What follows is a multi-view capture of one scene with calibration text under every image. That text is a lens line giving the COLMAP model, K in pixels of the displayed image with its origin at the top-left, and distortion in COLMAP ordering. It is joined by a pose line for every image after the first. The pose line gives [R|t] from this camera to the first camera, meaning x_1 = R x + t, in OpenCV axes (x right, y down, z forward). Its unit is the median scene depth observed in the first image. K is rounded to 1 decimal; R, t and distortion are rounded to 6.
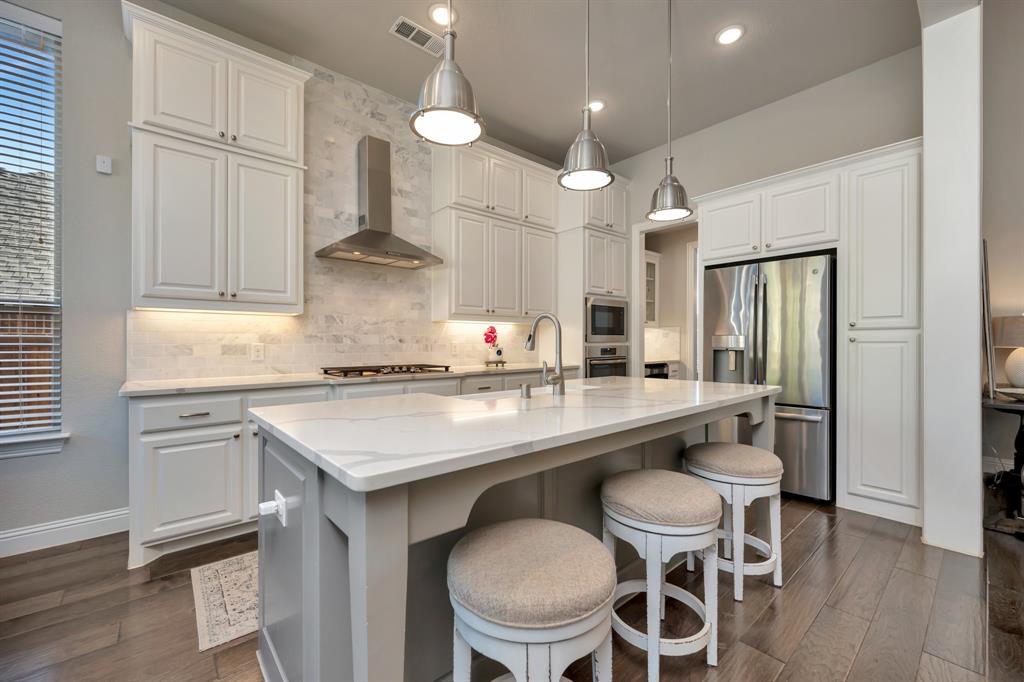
lens RADIAL K [[433.7, 0, 548.5], [0, 433.7, 345.8], [0, 0, 1]] dist [-0.008659, -0.000388]
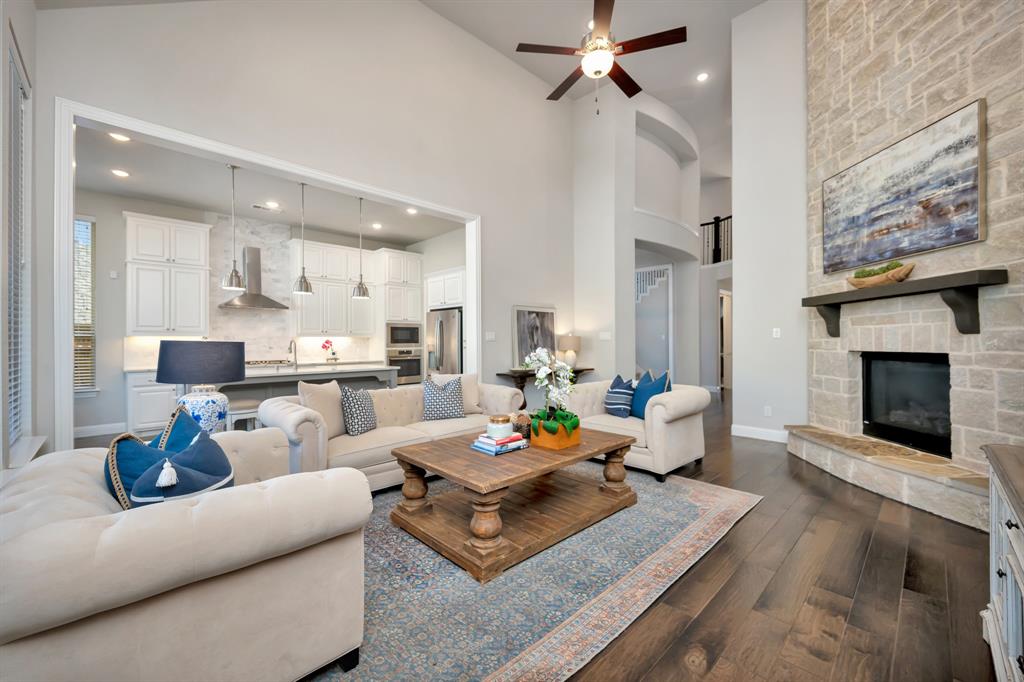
lens RADIAL K [[410.8, 0, 545.5], [0, 410.8, 345.1], [0, 0, 1]] dist [-0.000716, 0.000460]
pose [[0.997051, -0.006955, 0.076429, 0.731629], [0.007308, 0.999964, -0.004343, -0.007063], [-0.076396, 0.004889, 0.997066, -0.904801]]
